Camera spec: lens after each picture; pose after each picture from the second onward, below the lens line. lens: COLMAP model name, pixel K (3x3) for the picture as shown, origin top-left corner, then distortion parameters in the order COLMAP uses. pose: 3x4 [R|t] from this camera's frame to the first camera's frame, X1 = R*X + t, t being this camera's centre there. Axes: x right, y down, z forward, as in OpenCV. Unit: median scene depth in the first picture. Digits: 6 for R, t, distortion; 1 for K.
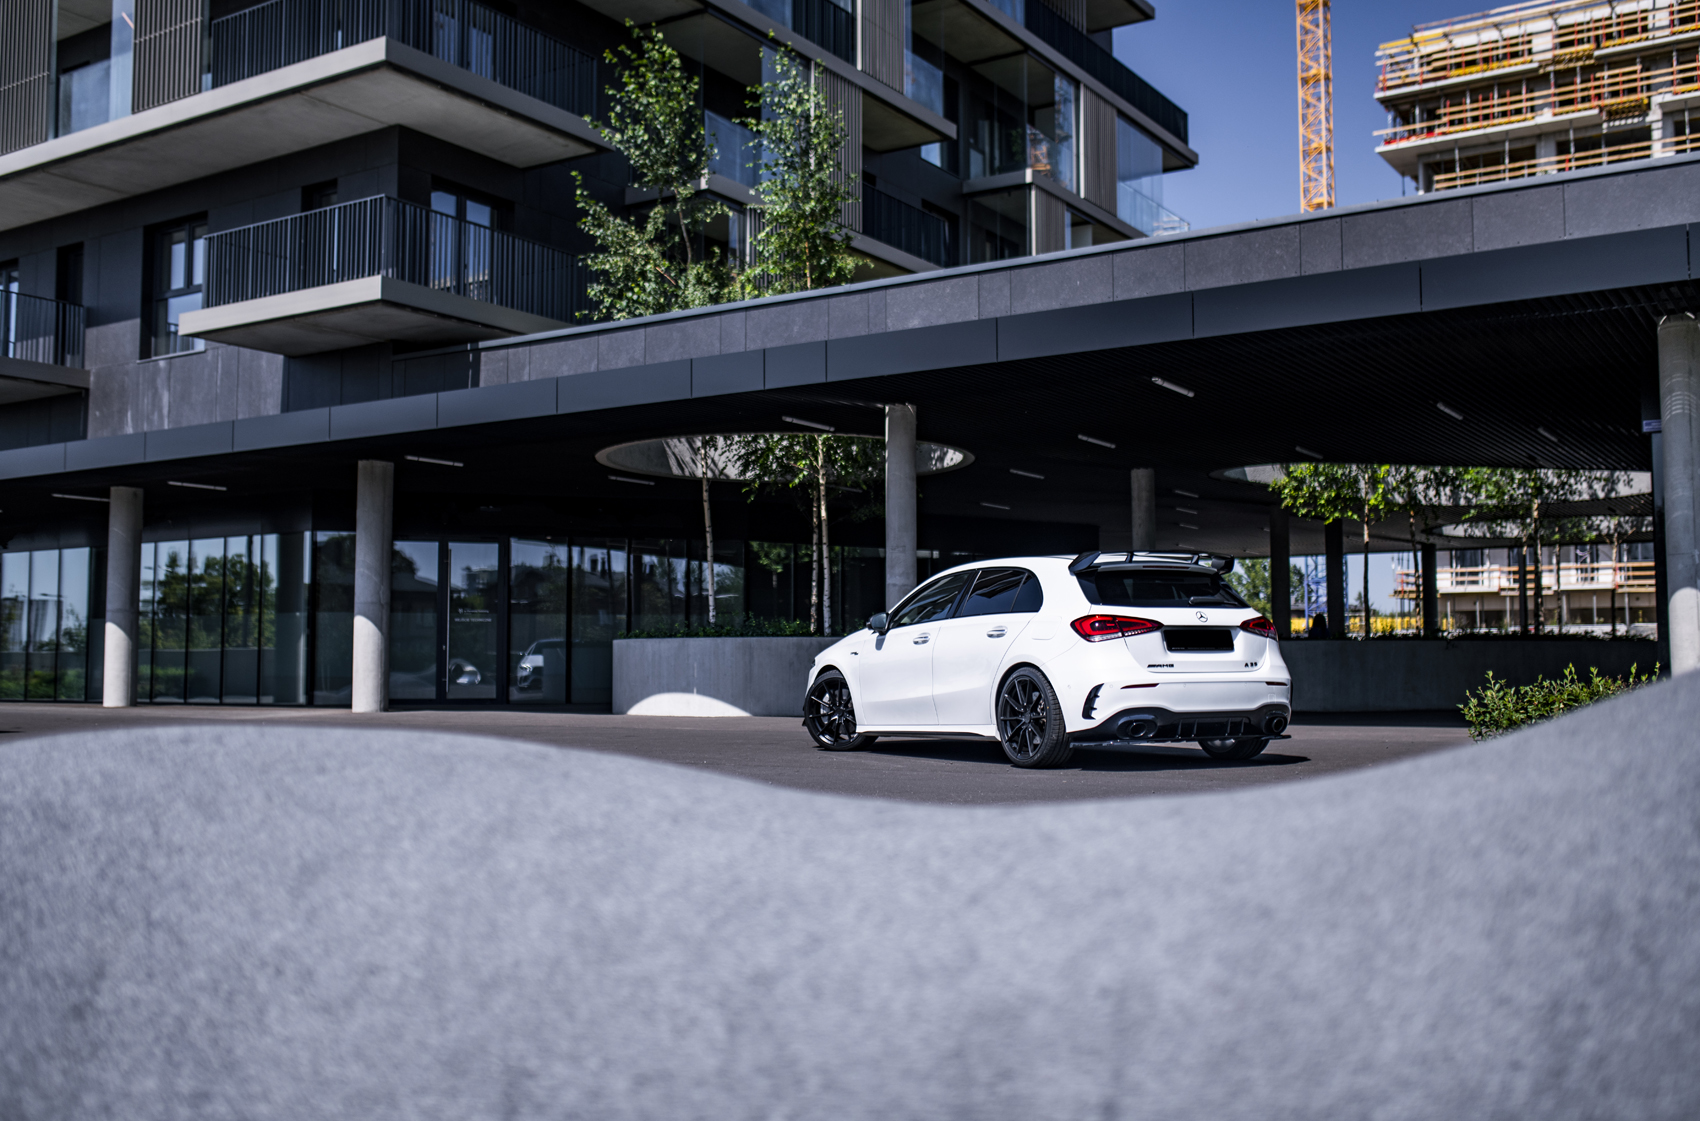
lens RADIAL K [[1649.1, 0, 865.9], [0, 1649.1, 562.3], [0, 0, 1]] dist [0.003665, 0.011977]
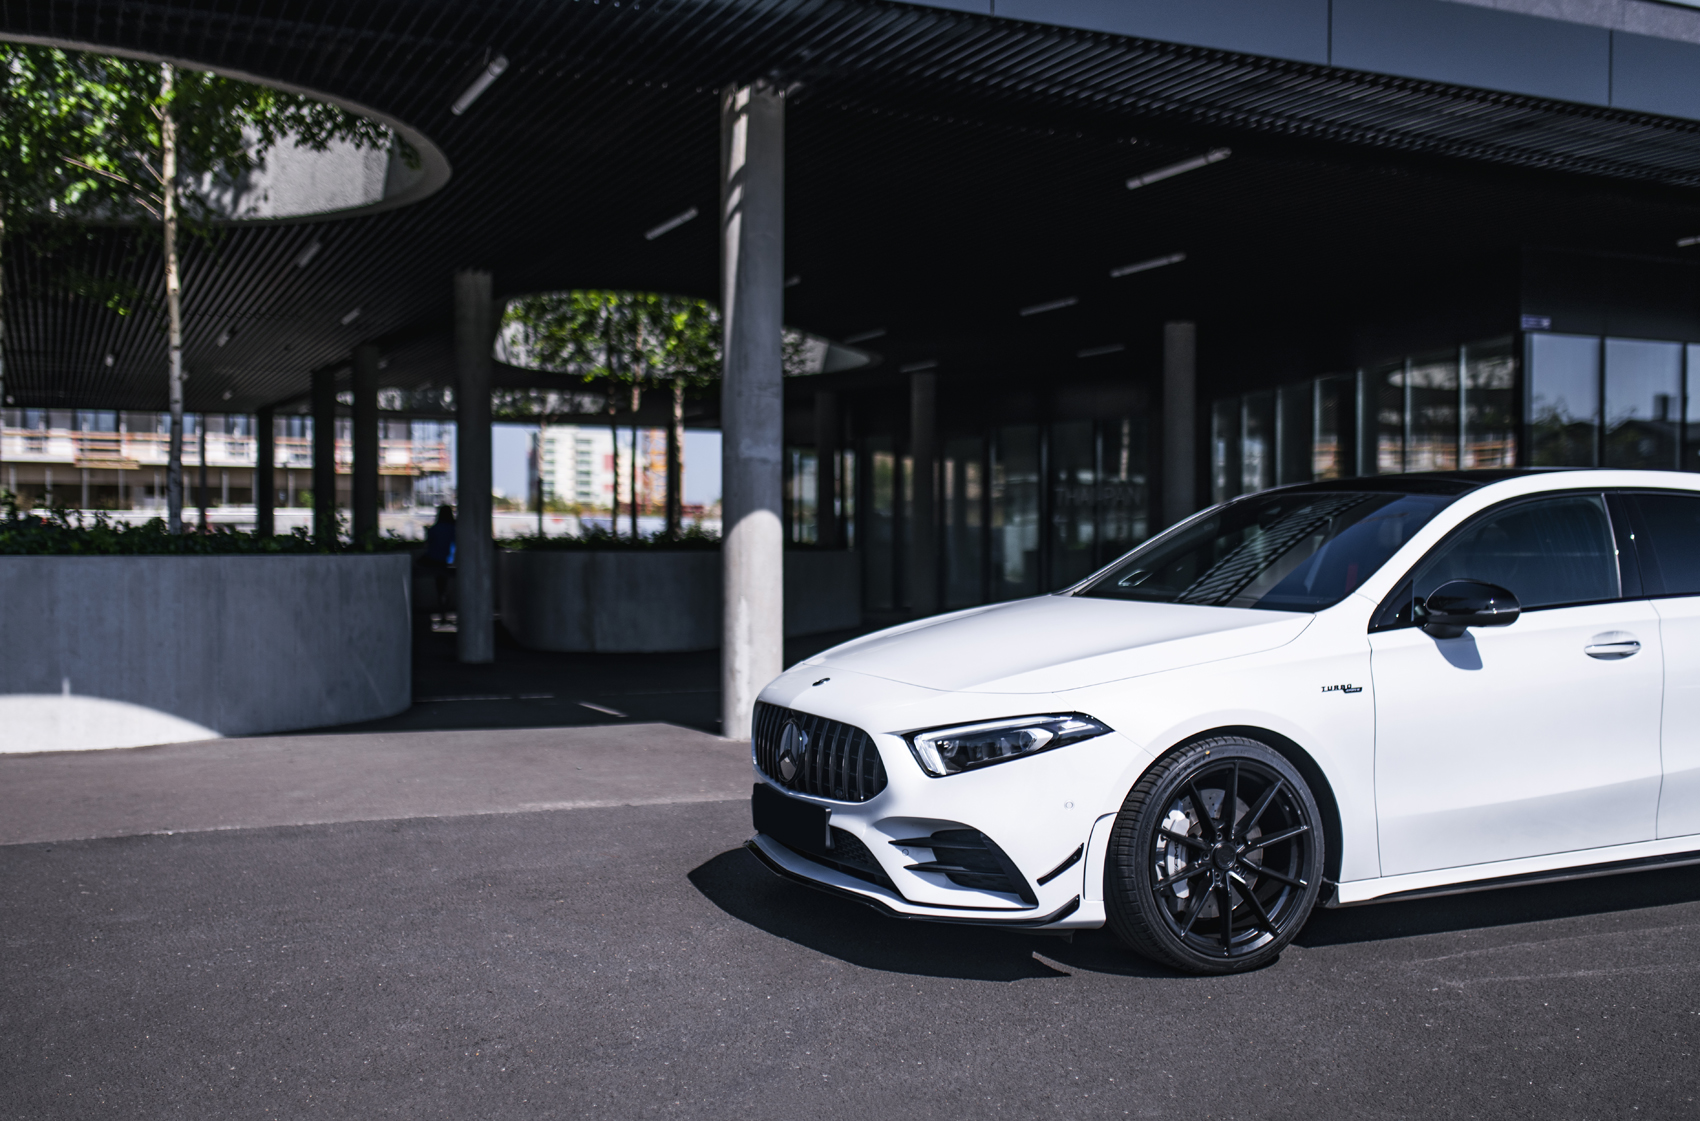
lens RADIAL K [[1711.3, 0, 850.0], [0, 1711.3, 560.5], [0, 0, 1]] dist [0.000262, 0.016720]
pose [[0.537557, -0.004818, 0.843214, -0.358332], [-0.058994, 0.997319, 0.043308, 0.017680], [-0.841161, -0.073025, 0.535831, 0.624094]]
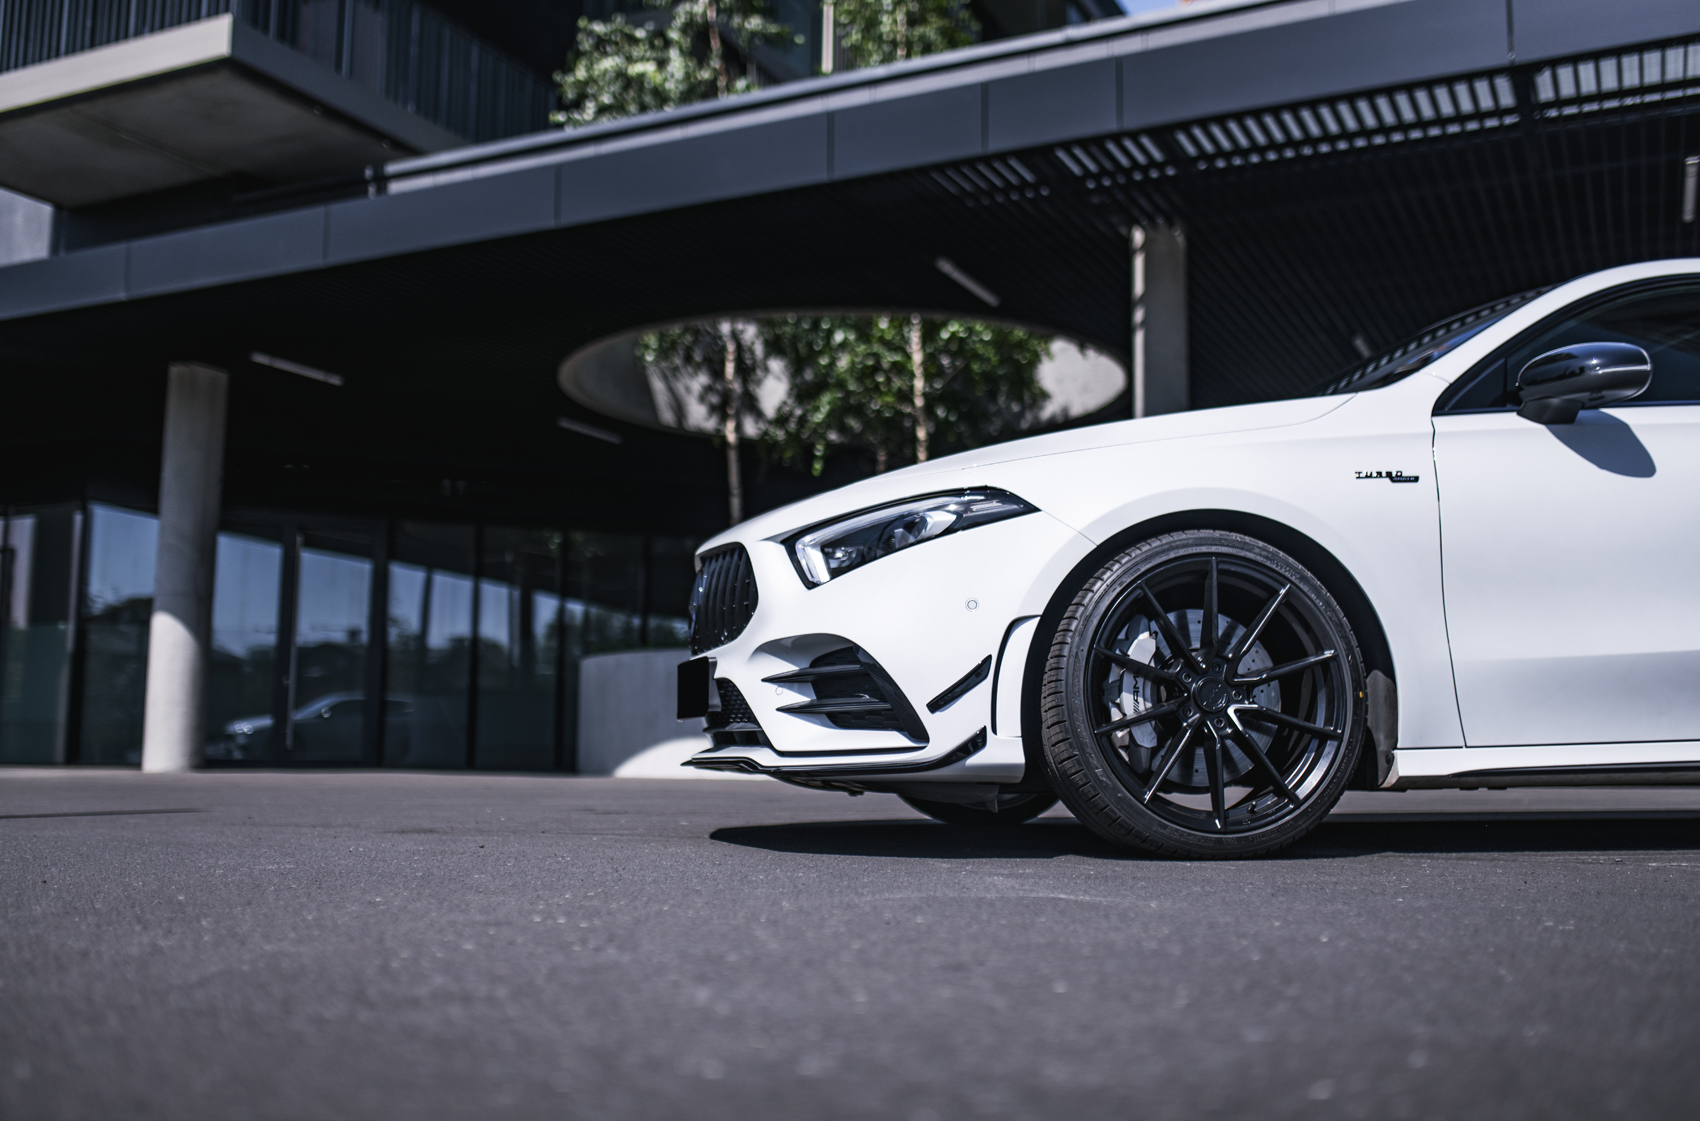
lens RADIAL K [[1677.7, 0, 869.5], [0, 1677.7, 560.9], [0, 0, 1]] dist [0.003396, 0.018190]
pose [[0.697688, 0.094791, 0.710103, -0.281444], [-0.056035, 0.995392, -0.077818, 0.063148], [-0.714207, 0.014502, 0.699785, 0.612800]]
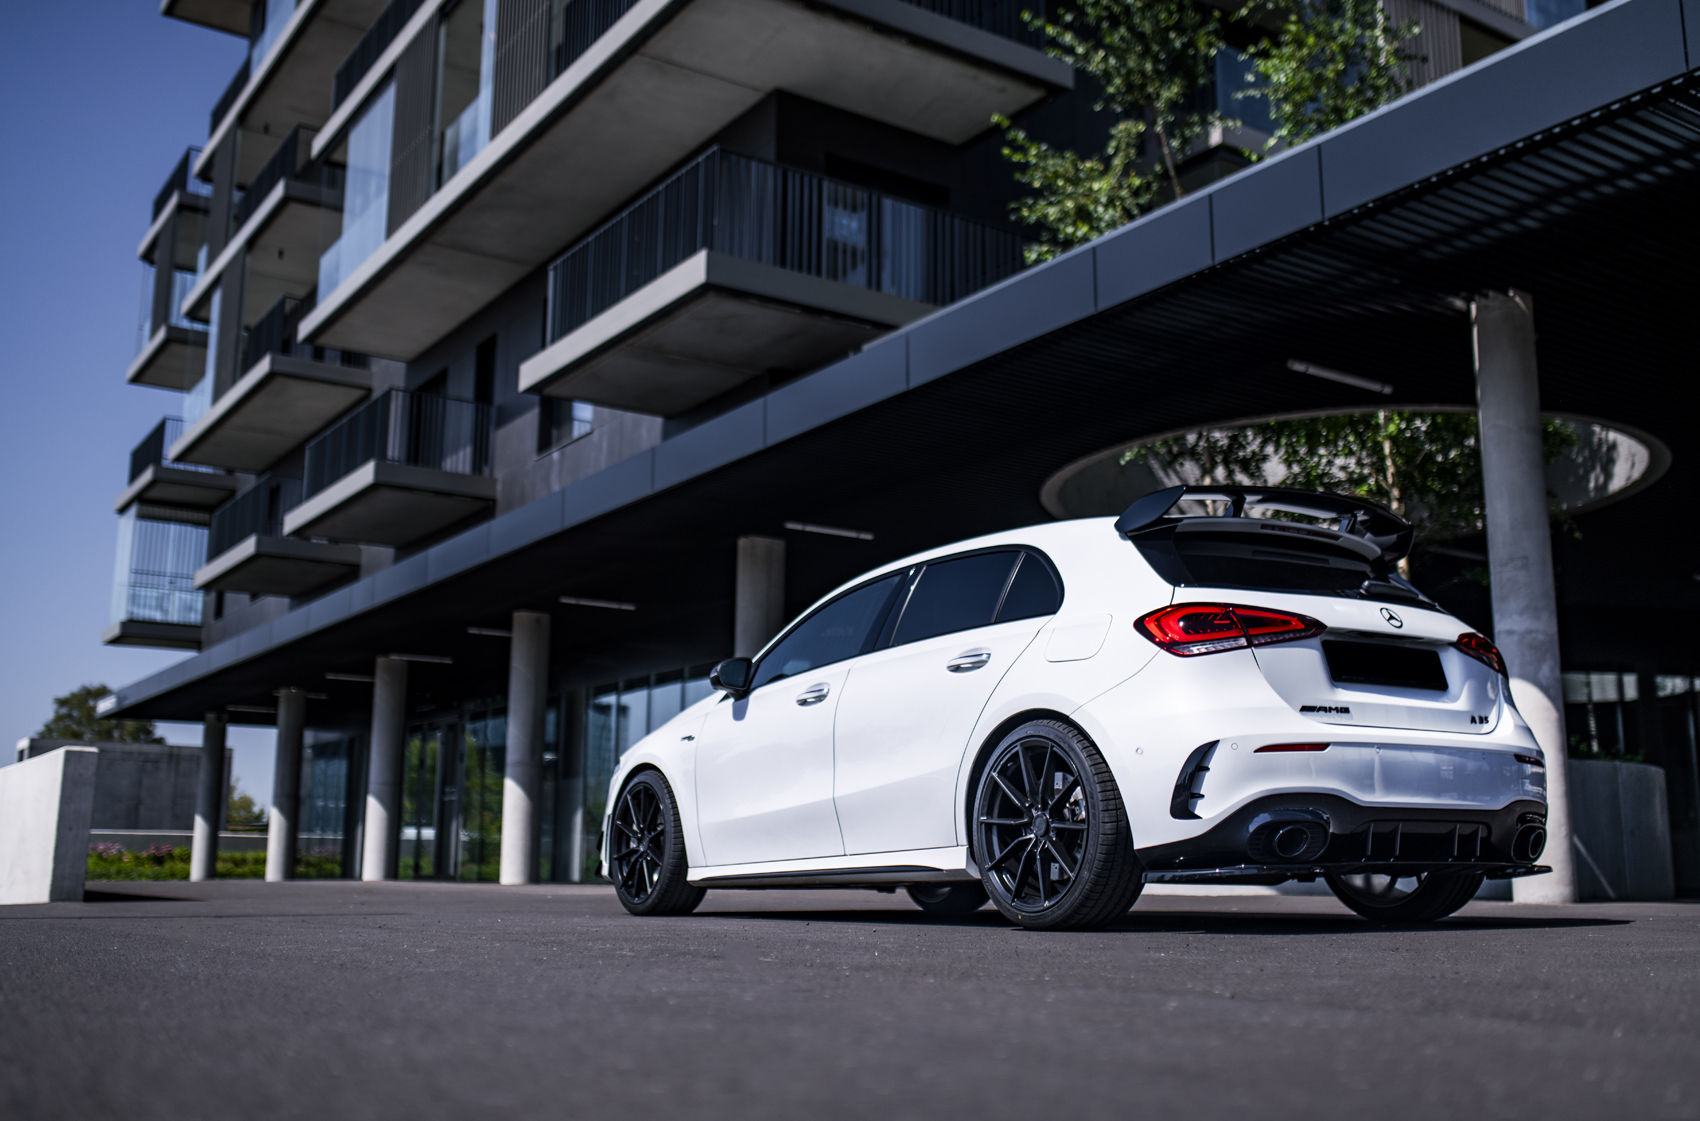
lens RADIAL K [[1649.1, 0, 865.9], [0, 1649.1, 562.3], [0, 0, 1]] dist [0.003665, 0.011977]
pose [[0.919885, -0.070437, -0.385811, 0.029237], [0.021826, 0.991409, -0.128961, 0.048736], [0.391580, 0.110209, 0.913520, 0.393020]]
